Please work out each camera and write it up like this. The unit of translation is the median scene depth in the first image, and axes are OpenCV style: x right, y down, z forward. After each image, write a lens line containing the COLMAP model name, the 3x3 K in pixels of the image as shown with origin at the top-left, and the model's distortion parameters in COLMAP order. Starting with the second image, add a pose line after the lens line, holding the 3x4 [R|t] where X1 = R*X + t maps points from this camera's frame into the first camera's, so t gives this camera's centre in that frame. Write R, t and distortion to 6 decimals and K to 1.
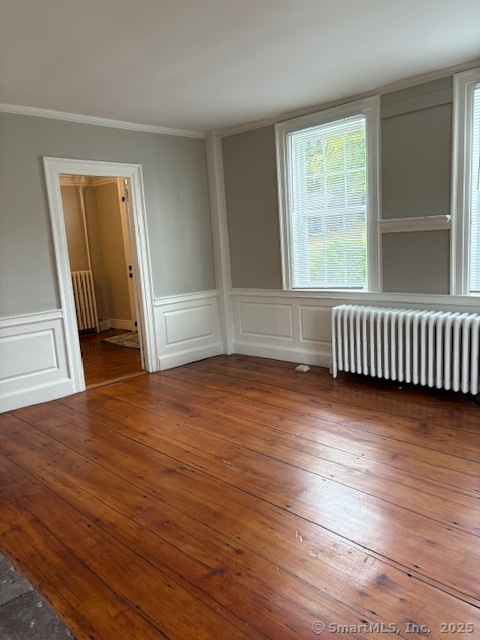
lens RADIAL K [[490.8, 0, 235.0], [0, 490.8, 318.7], [0, 0, 1]] dist [0.035958, -0.010239]
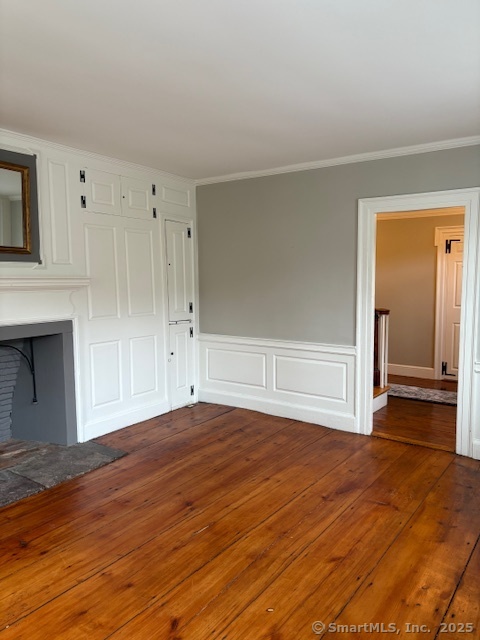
lens RADIAL K [[490.8, 0, 235.0], [0, 490.8, 318.7], [0, 0, 1]] dist [0.035958, -0.010239]
pose [[0.162019, 0.151930, -0.975022, 0.673625], [-0.170053, 0.977593, 0.124073, -0.182864], [0.972025, 0.145703, 0.184225, 0.650154]]
